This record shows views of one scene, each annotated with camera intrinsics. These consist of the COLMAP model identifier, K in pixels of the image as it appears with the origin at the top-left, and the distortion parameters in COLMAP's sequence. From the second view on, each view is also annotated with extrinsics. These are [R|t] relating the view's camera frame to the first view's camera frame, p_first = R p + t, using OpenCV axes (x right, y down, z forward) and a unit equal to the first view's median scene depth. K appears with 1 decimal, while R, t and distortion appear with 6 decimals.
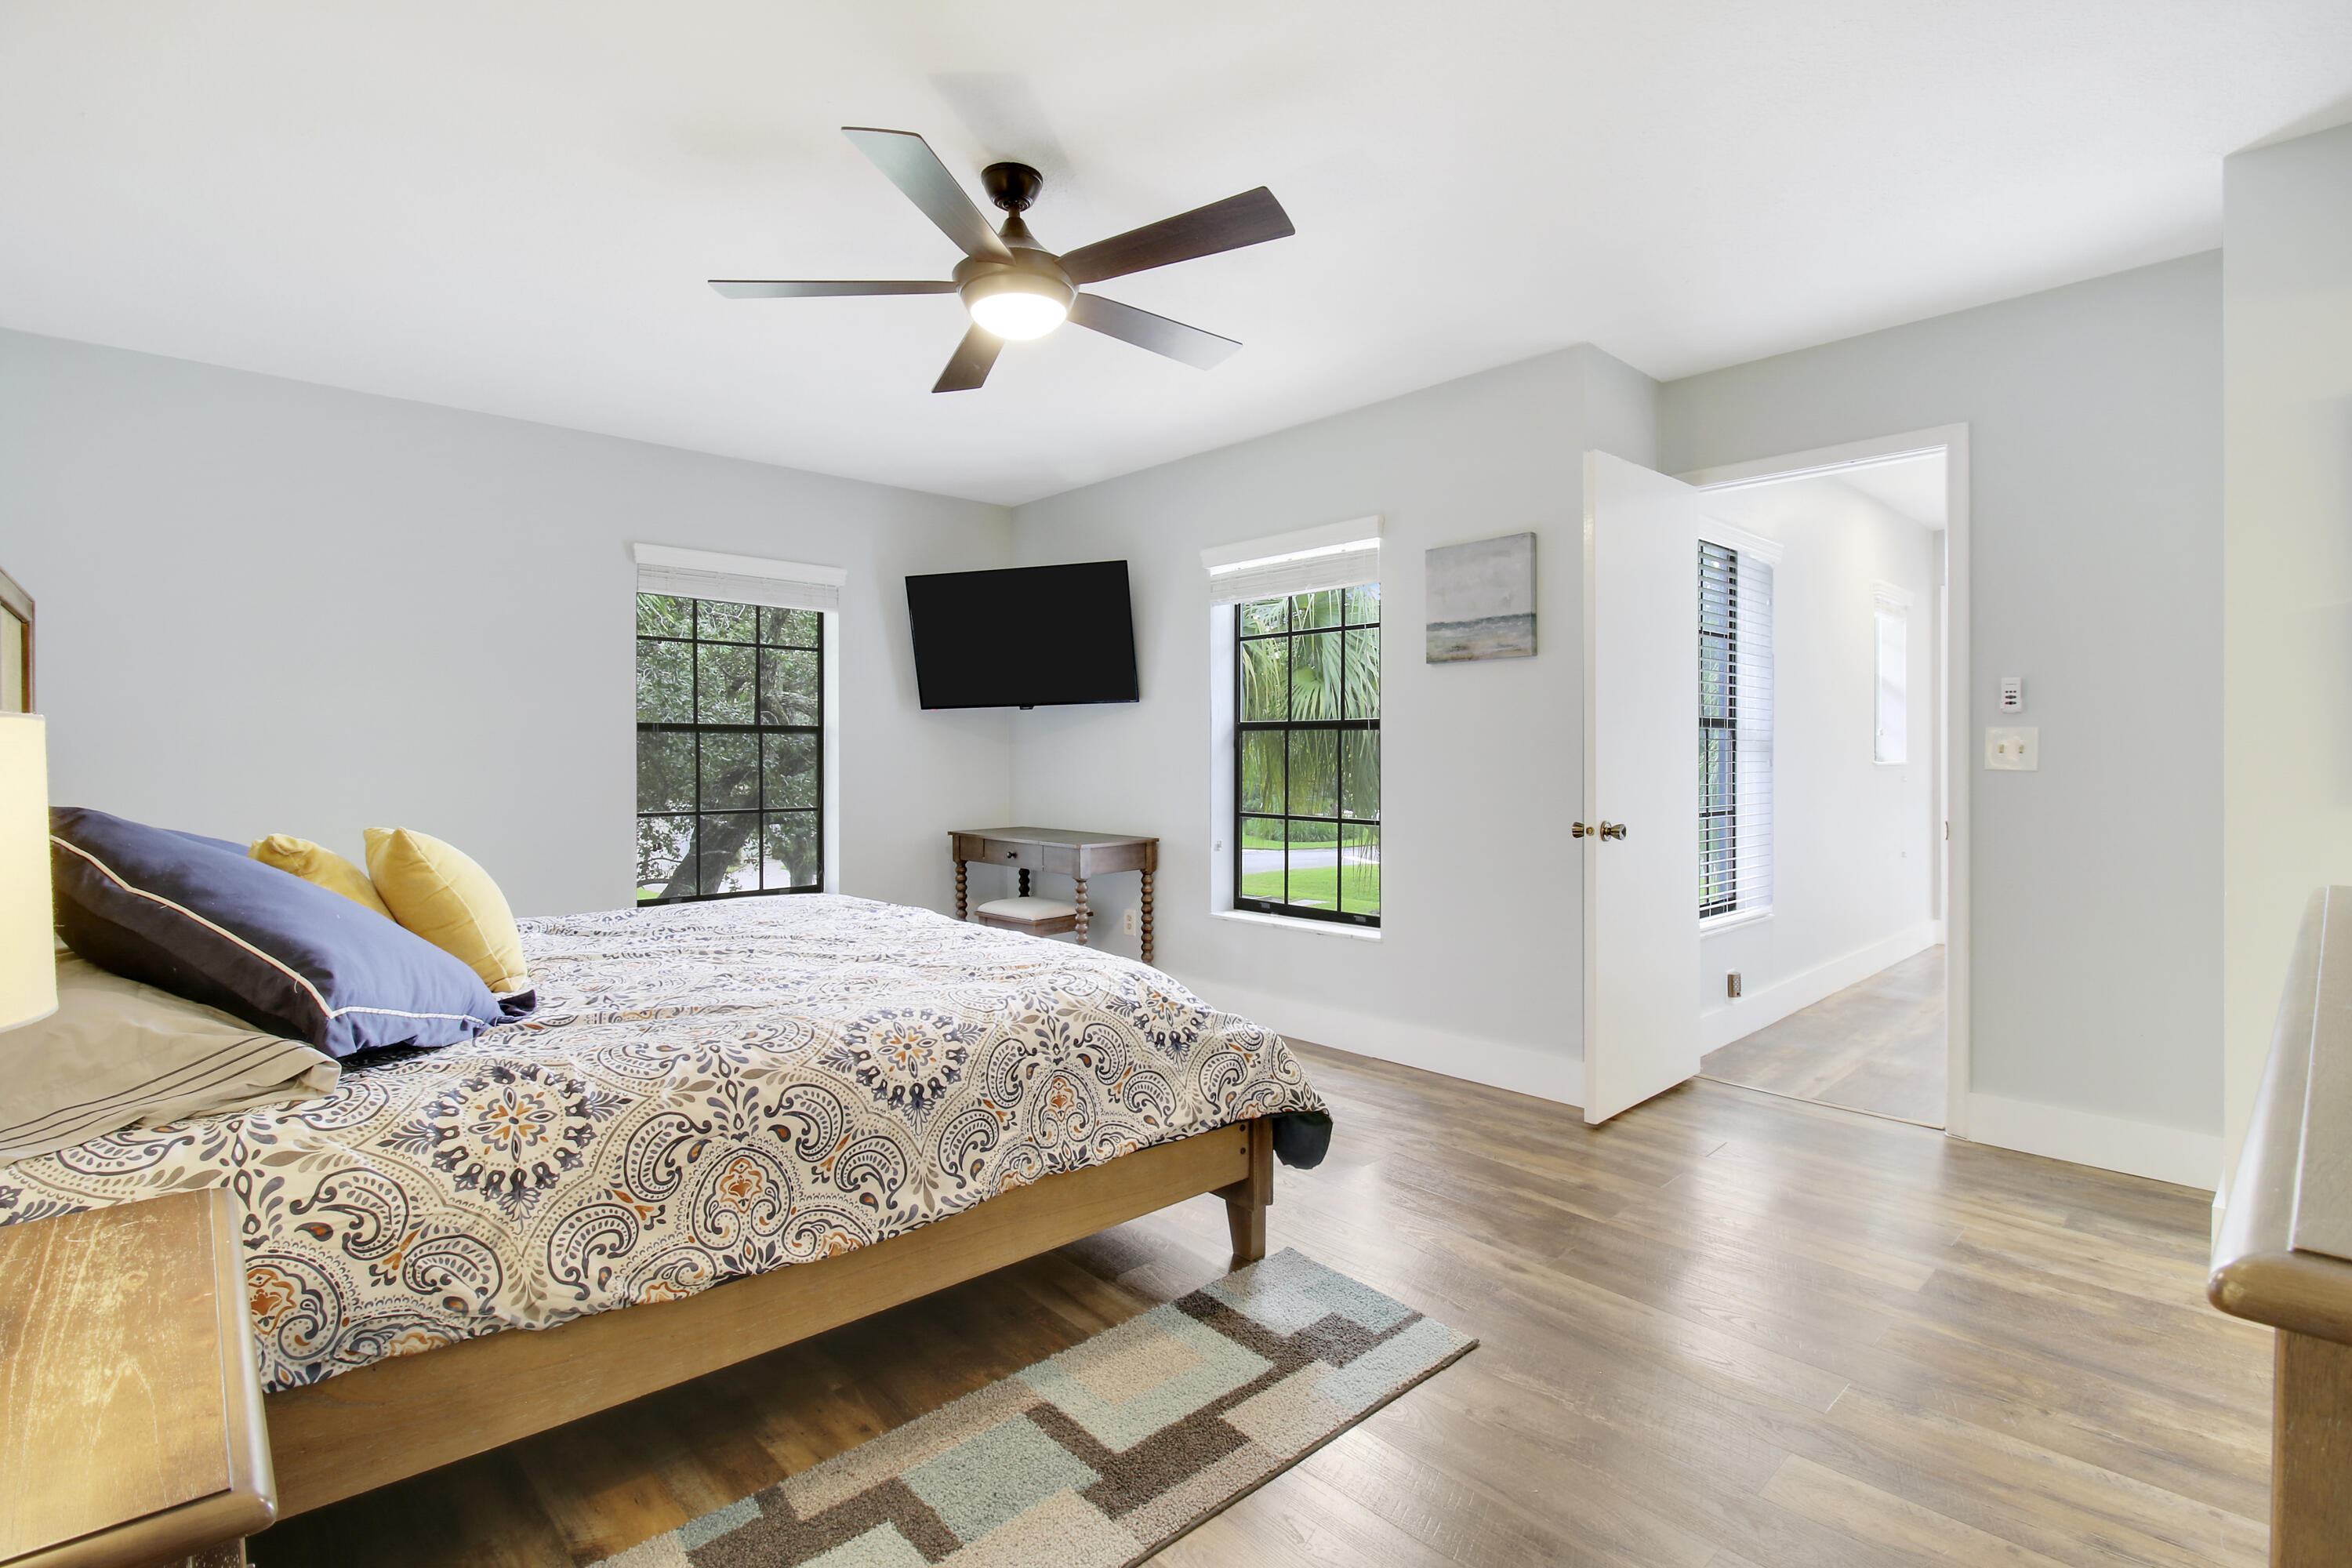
lens RADIAL K [[1102.4, 0, 1178.2], [0, 1102.4, 755.5], [0, 0, 1]] dist [-0.022021, -0.000537]
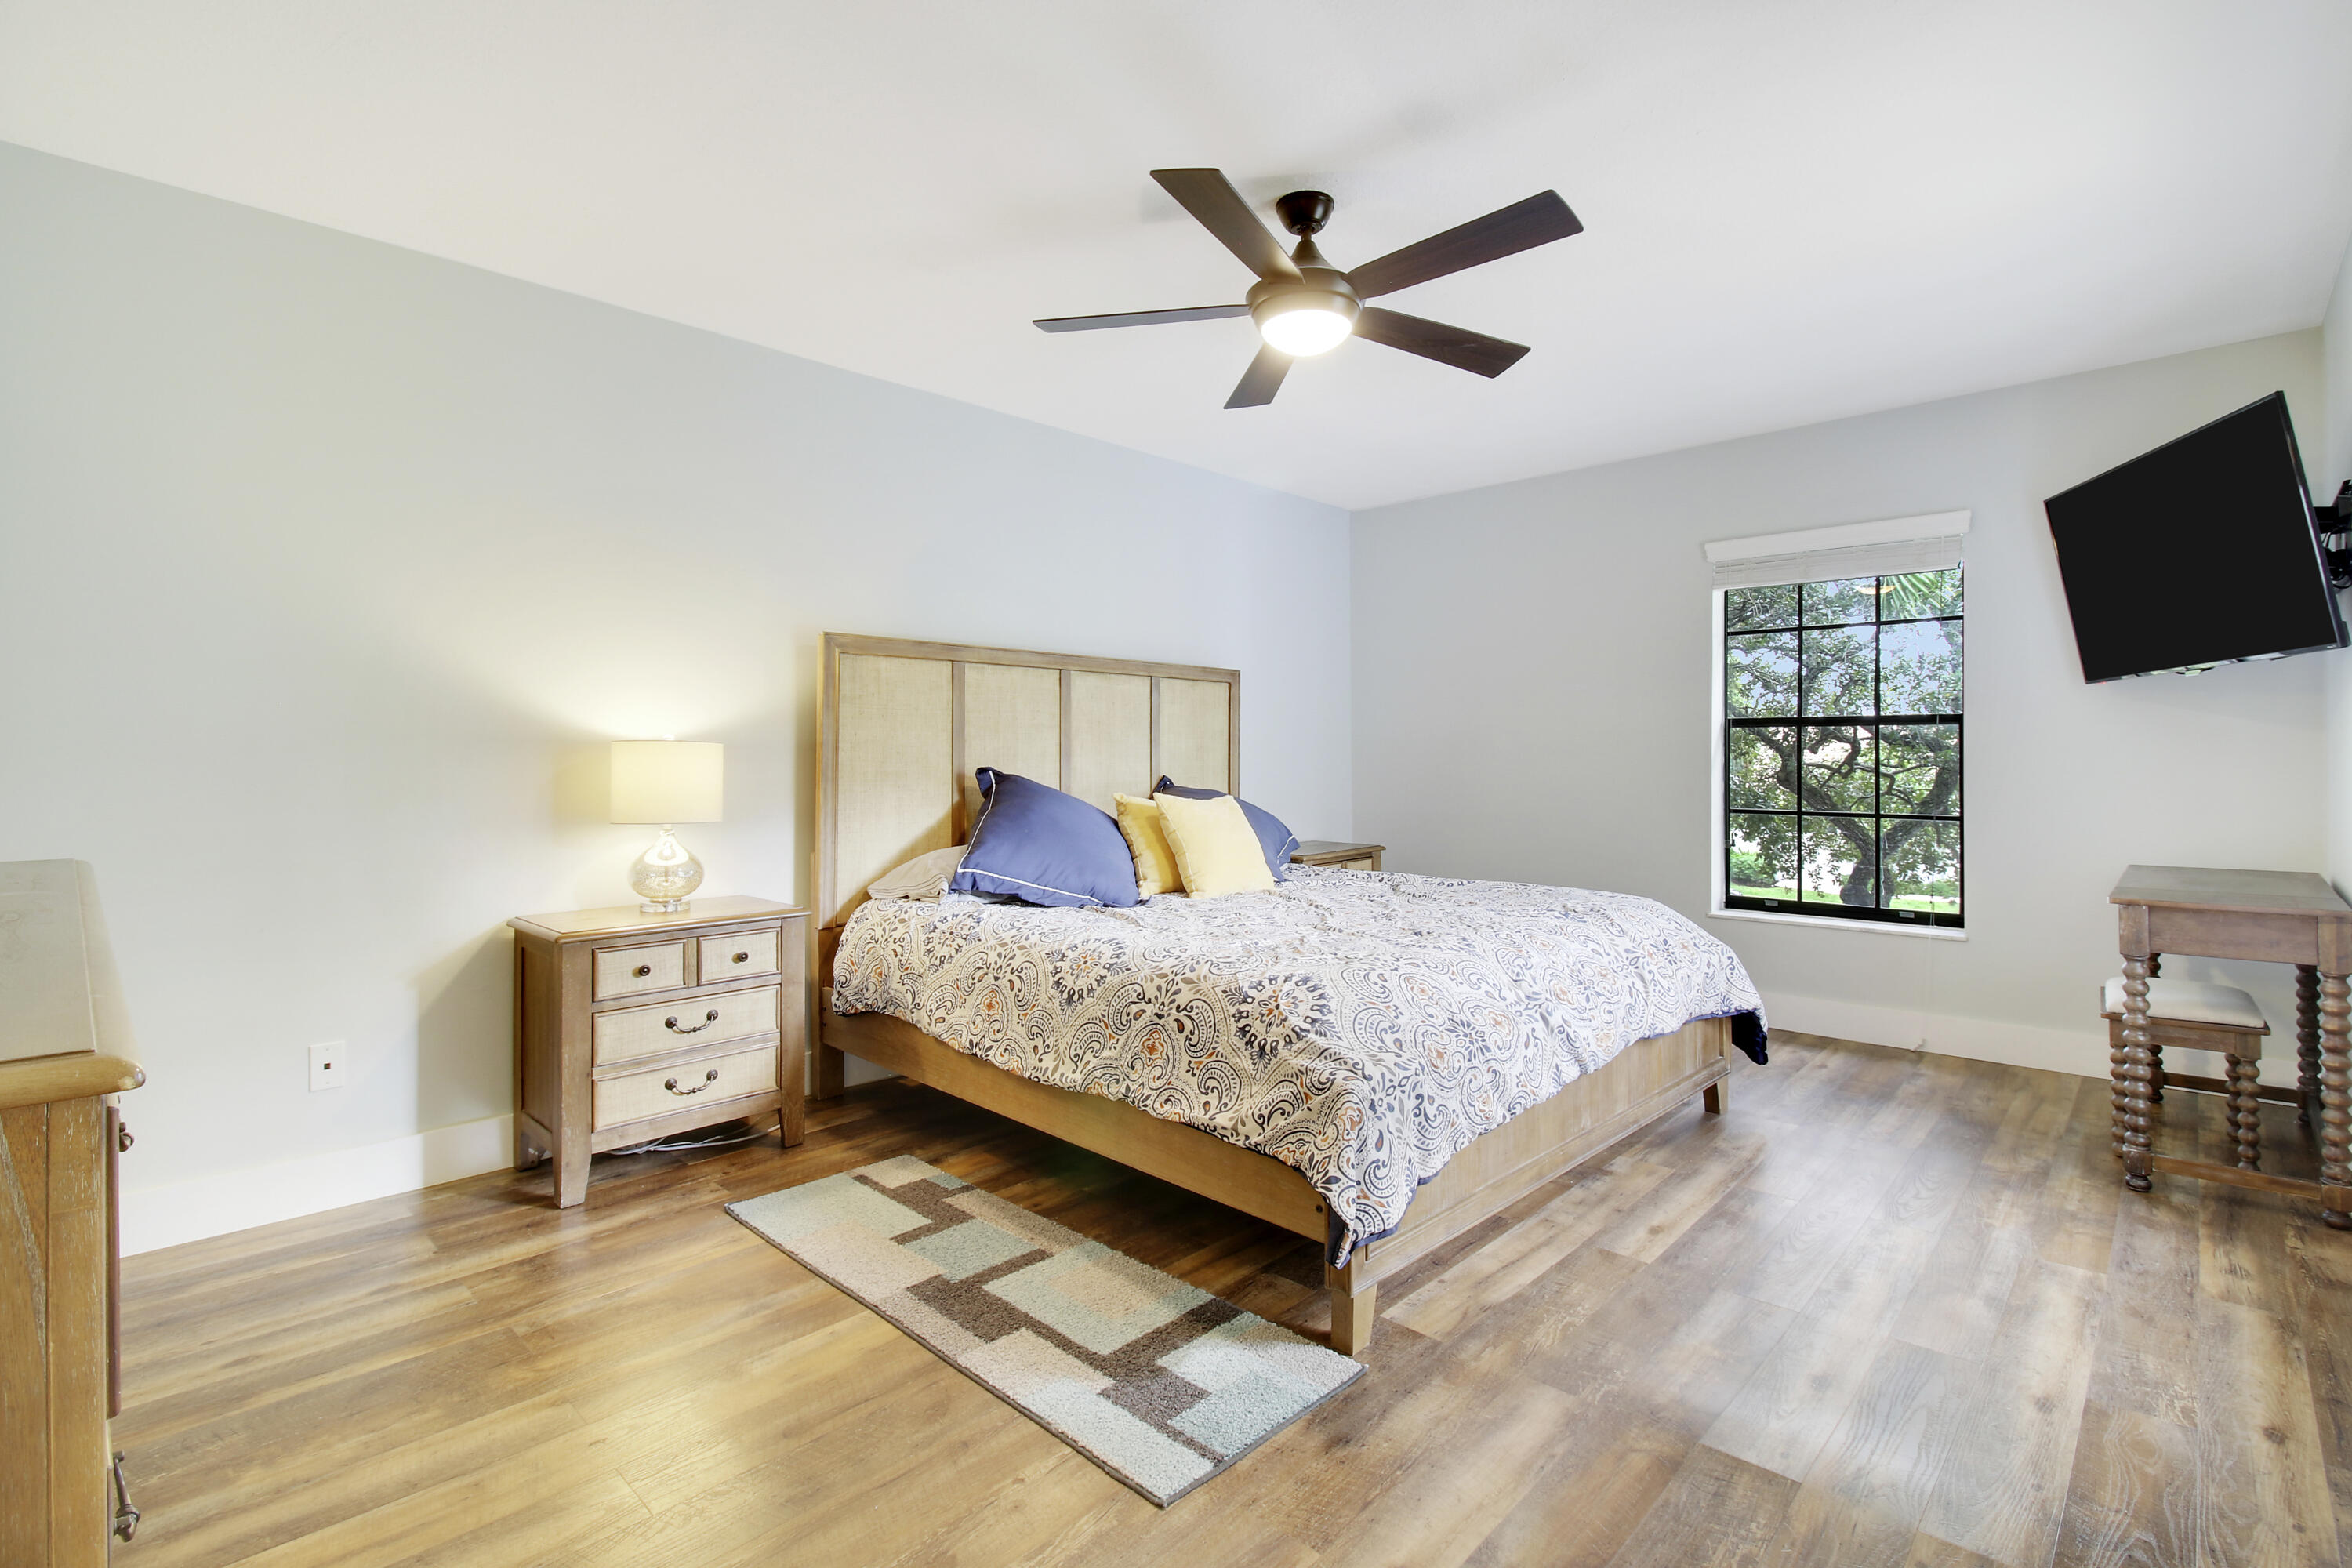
lens RADIAL K [[1069.7, 0, 1176.0], [0, 1069.7, 784.0], [0, 0, 1]] dist [0.001380, 0.000034]
pose [[0.061416, 0.029562, -0.997674, 0.997388], [-0.002520, 0.999563, 0.029463, 0.002896], [0.998109, 0.000705, 0.061464, 0.948364]]
